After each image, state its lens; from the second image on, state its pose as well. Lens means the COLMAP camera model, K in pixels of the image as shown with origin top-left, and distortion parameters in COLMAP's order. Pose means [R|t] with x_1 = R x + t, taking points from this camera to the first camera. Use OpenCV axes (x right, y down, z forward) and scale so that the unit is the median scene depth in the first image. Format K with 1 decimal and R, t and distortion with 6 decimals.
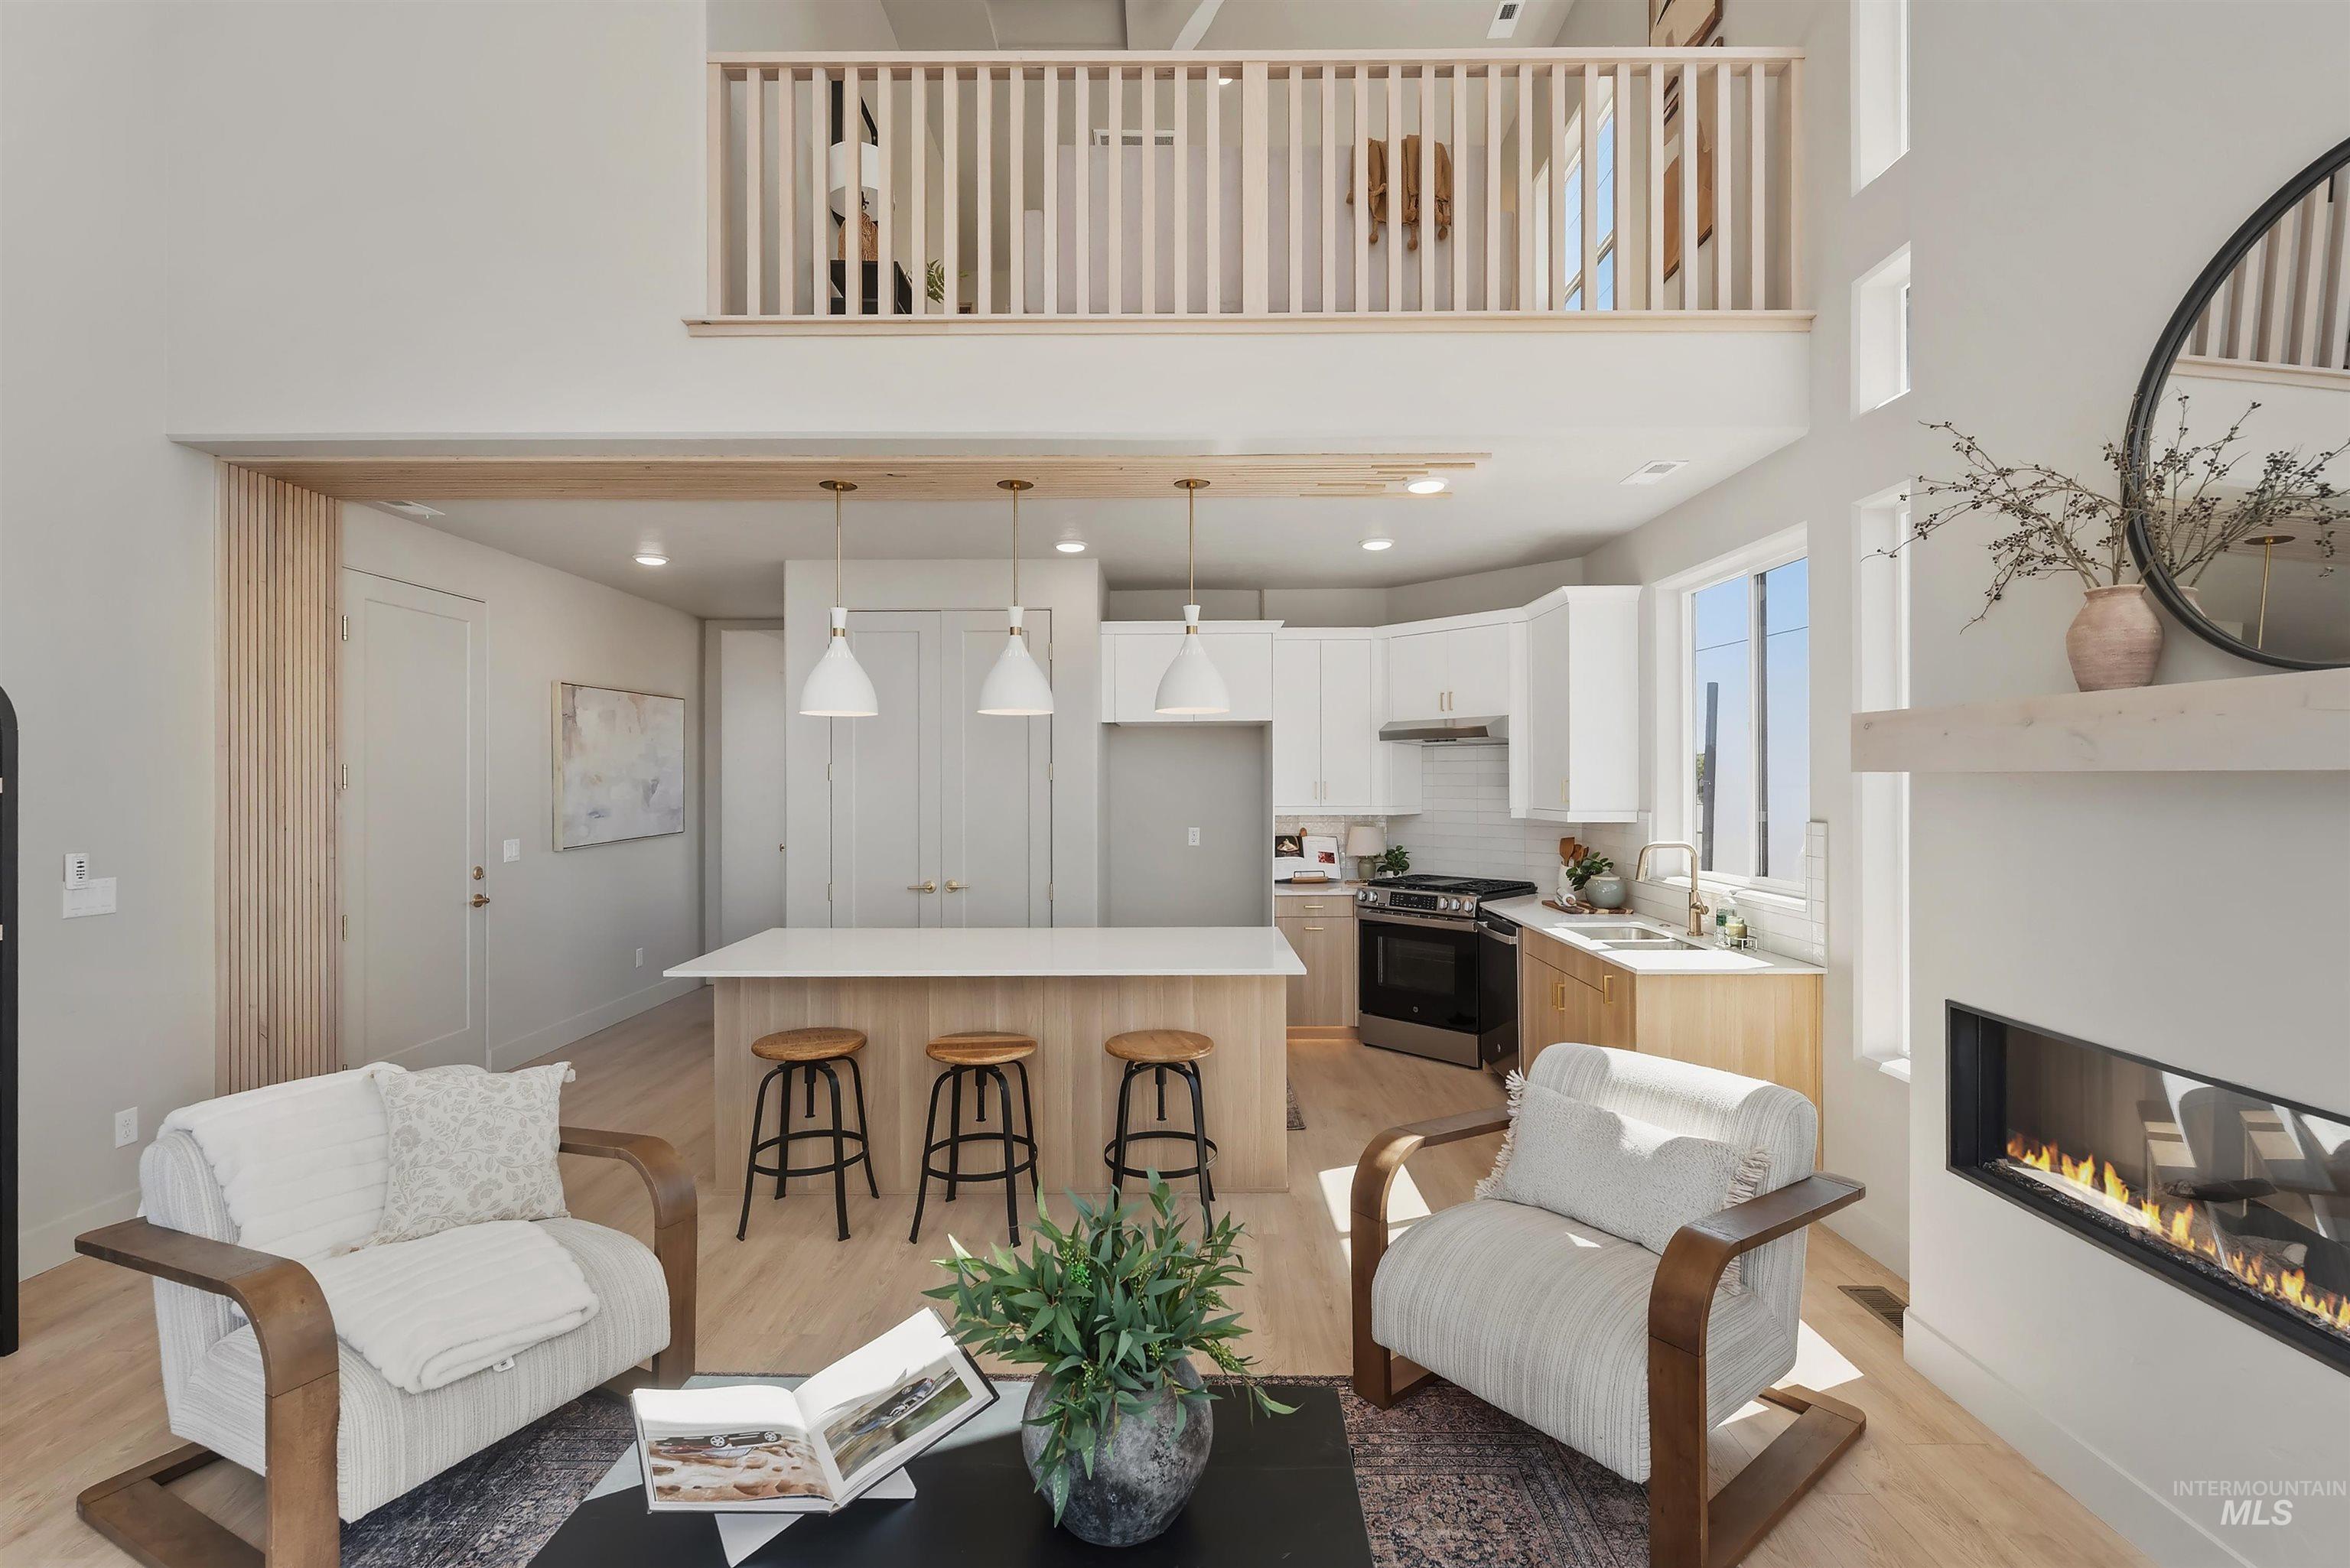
lens RADIAL K [[1045.3, 0, 1175.2], [0, 1045.3, 772.8], [0, 0, 1]] dist [-0.009082, -0.000023]
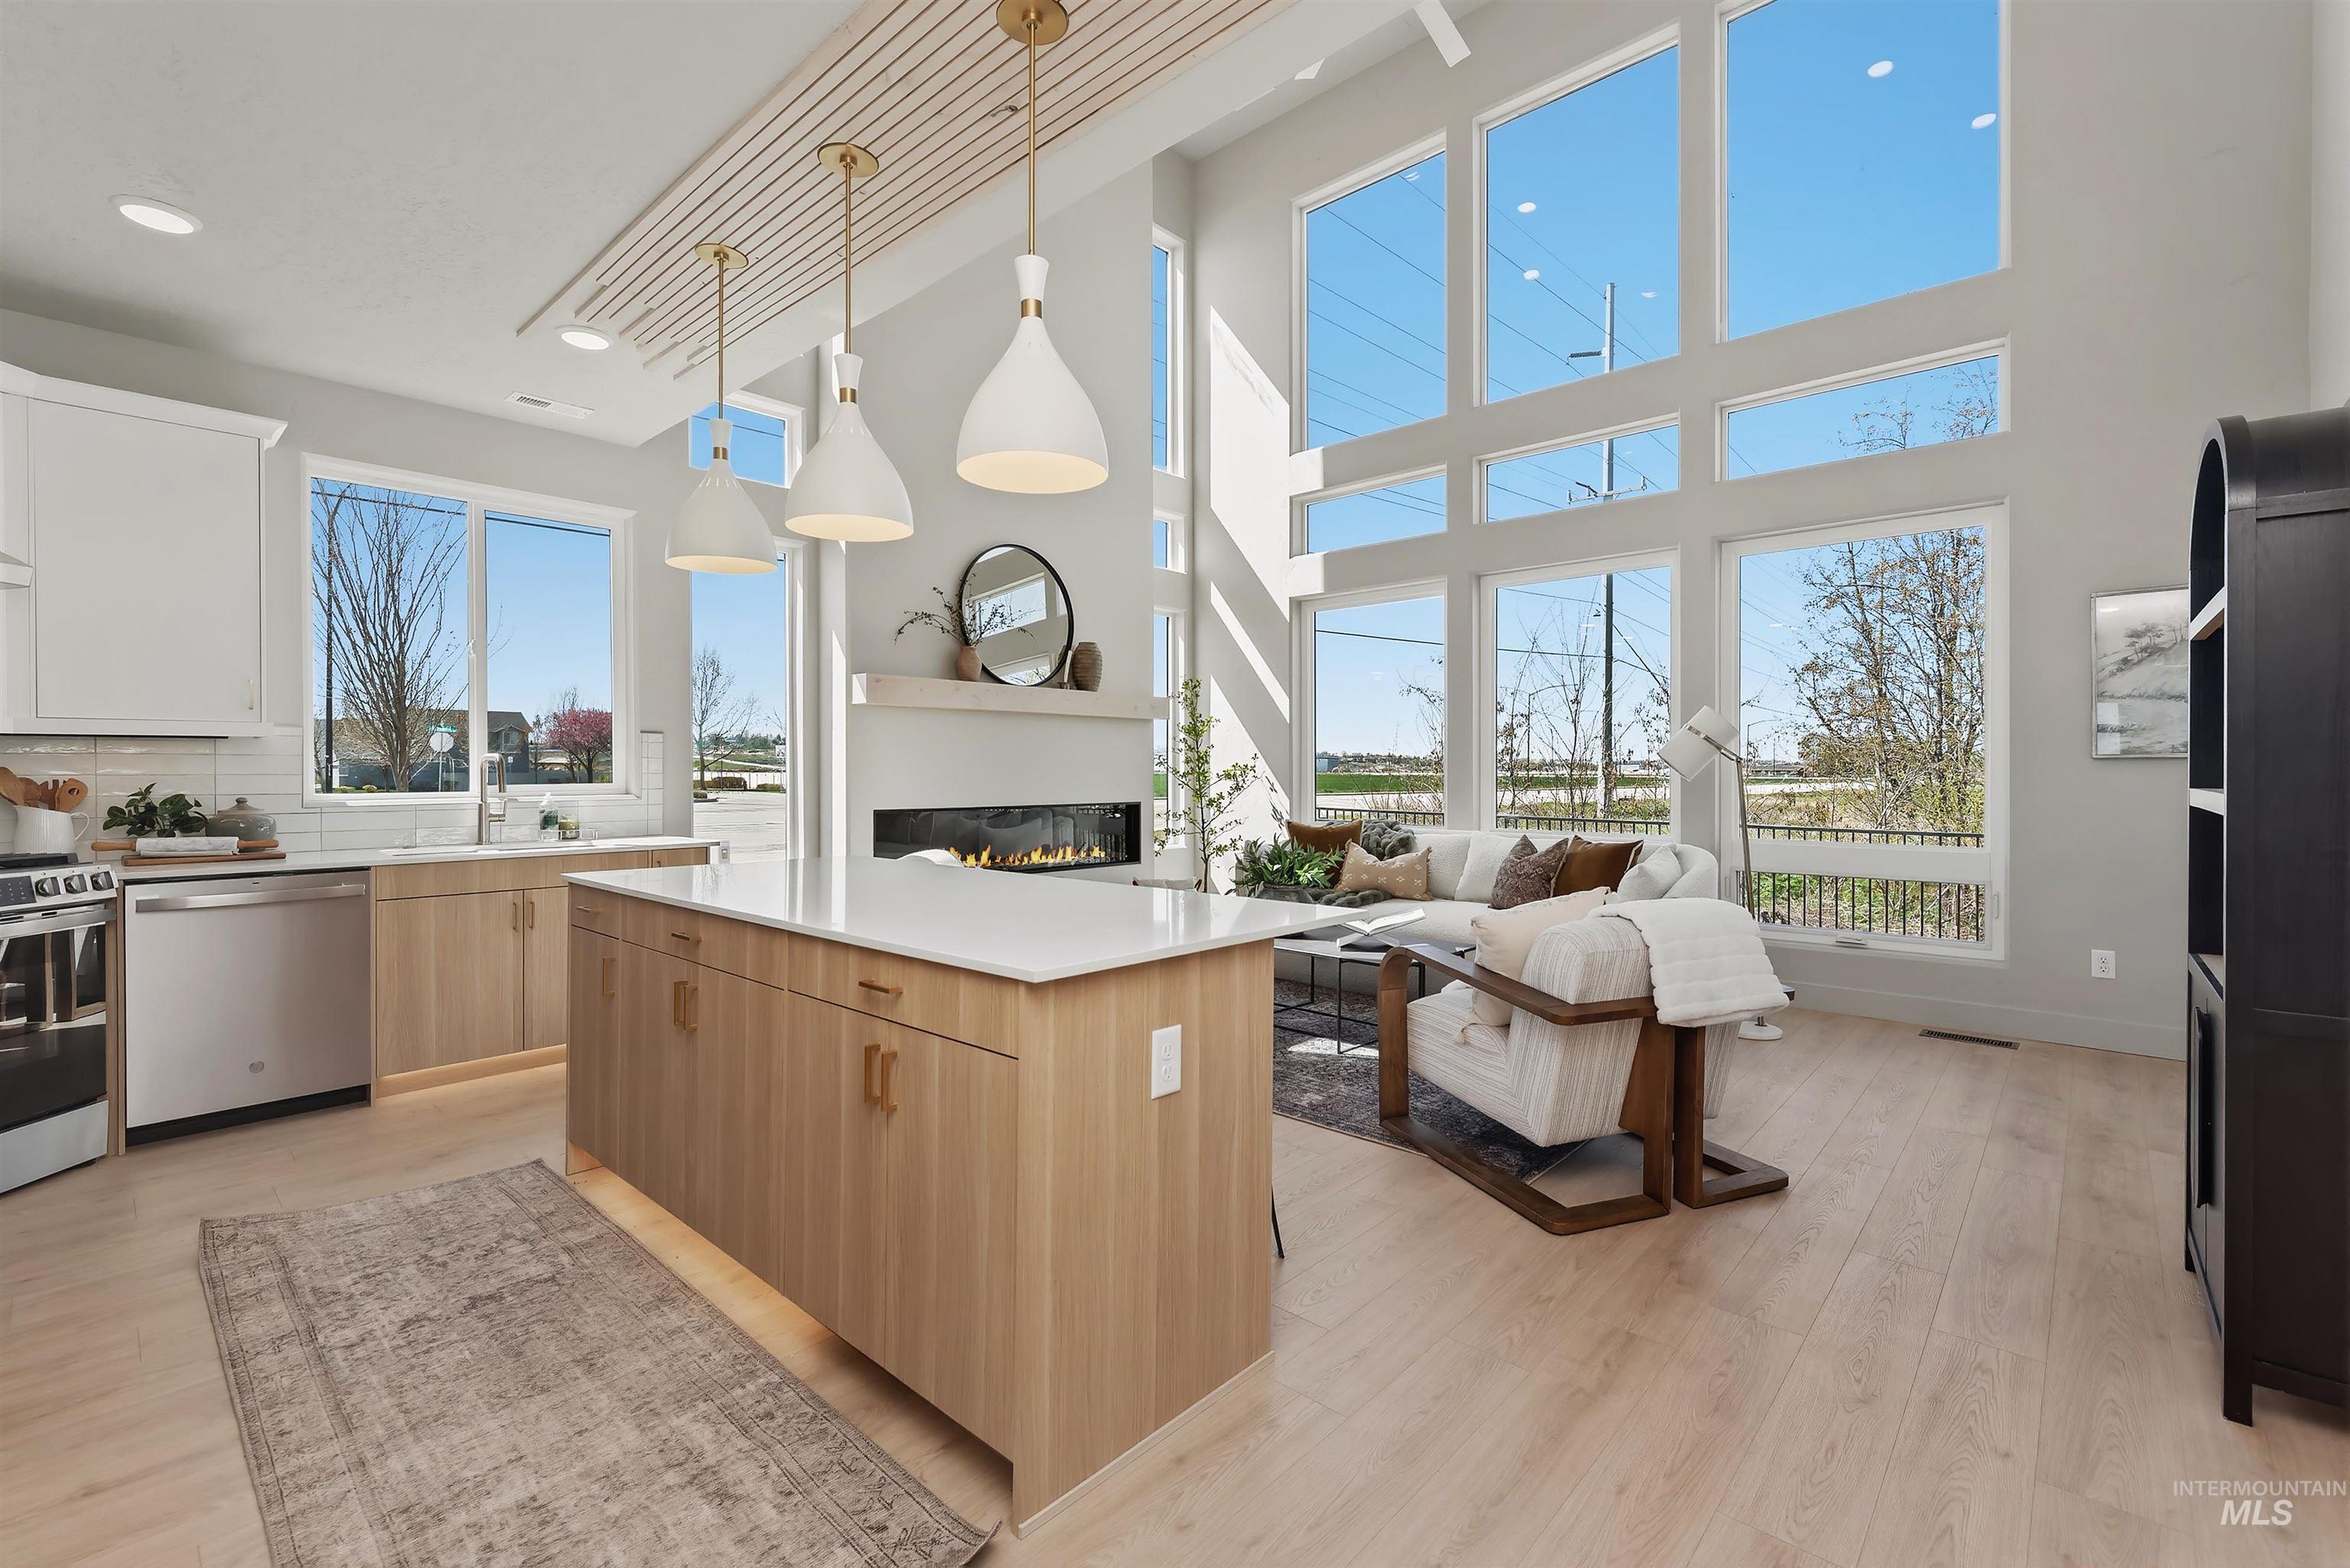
lens RADIAL K [[1039.7, 0, 1172.4], [0, 1039.7, 767.6], [0, 0, 1]] dist [0.000069, -0.000242]
pose [[-0.733213, 0.006388, 0.679969, -0.684563], [0.006859, 0.999974, -0.001999, 0.078206], [-0.679964, 0.003198, -0.733239, 1.271607]]
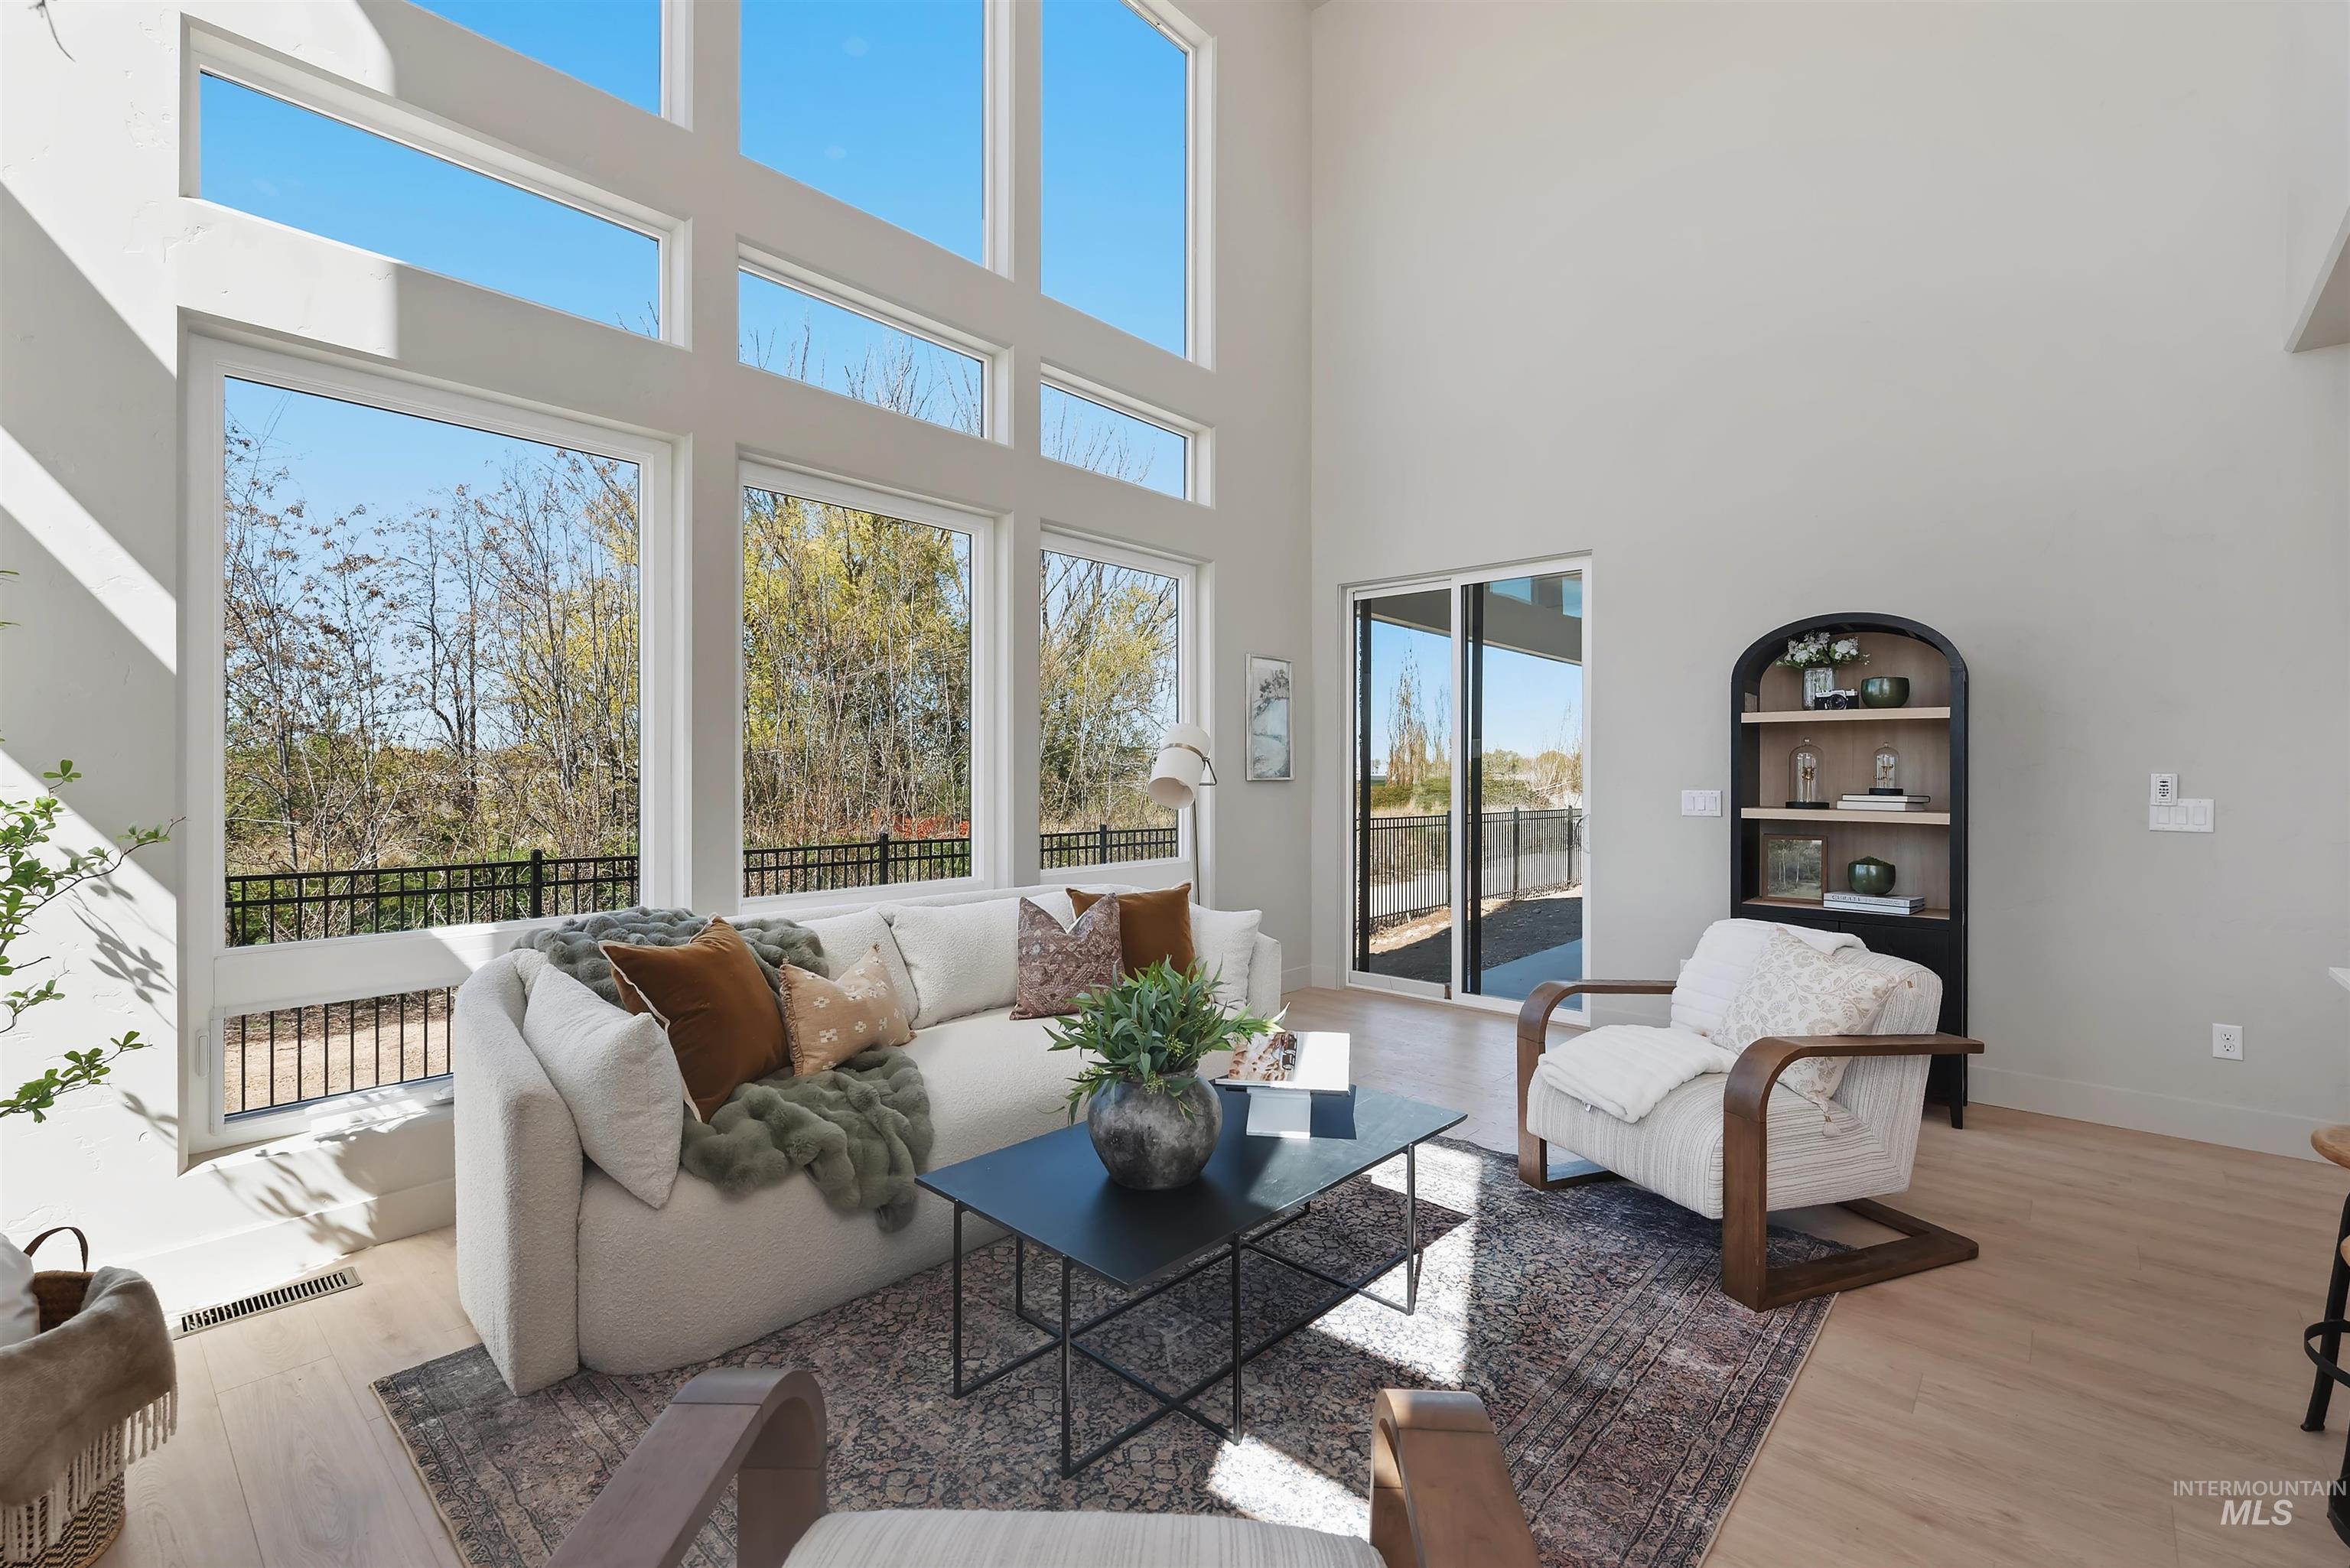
lens RADIAL K [[1014.3, 0, 1175.0], [0, 1014.3, 784.0], [0, 0, 1]] dist [-0.013137, -0.000055]
pose [[-0.667120, 0.017078, -0.744755, 0.357006], [-0.002694, 0.999675, 0.025336, 0.048858], [0.744946, 0.018908, -0.666857, 0.706618]]
